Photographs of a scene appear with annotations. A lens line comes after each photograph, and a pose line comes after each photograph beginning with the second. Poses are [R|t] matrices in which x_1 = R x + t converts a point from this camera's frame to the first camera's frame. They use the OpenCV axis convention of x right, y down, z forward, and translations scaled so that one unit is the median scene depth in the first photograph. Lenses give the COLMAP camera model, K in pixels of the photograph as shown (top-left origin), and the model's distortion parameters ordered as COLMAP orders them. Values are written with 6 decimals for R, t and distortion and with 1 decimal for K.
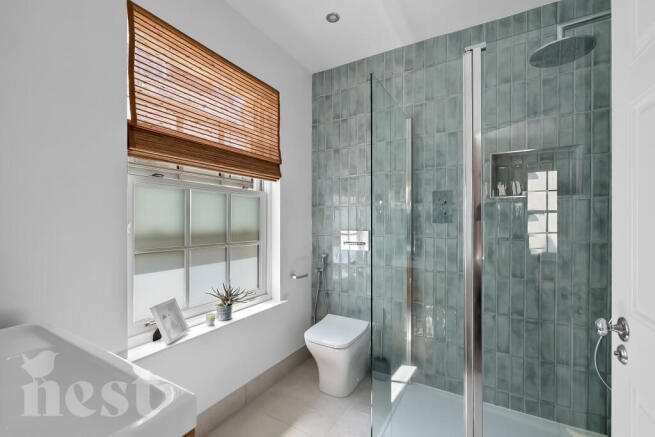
lens RADIAL K [[278.1, 0, 327.3], [0, 278.1, 219.9], [0, 0, 1]] dist [-0.000088, -0.000507]
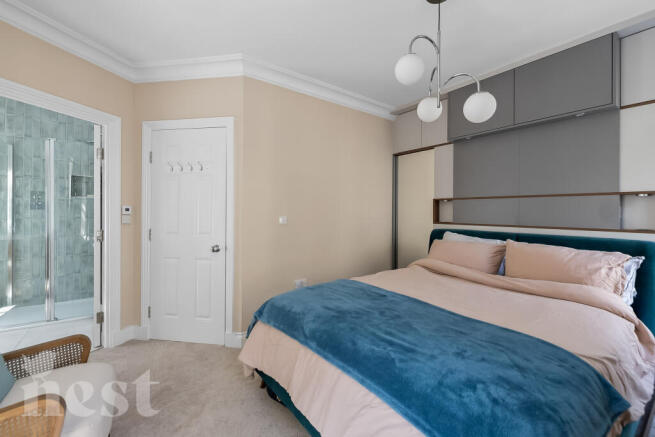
lens RADIAL K [[278.1, 0, 325.0], [0, 278.1, 211.9], [0, 0, 1]] dist [-0.000088, -0.000507]
pose [[0.406636, 0.000348, 0.913590, -0.454557], [-0.007224, 0.999970, 0.002835, 0.009503], [-0.913562, -0.007753, 0.406626, -1.378142]]
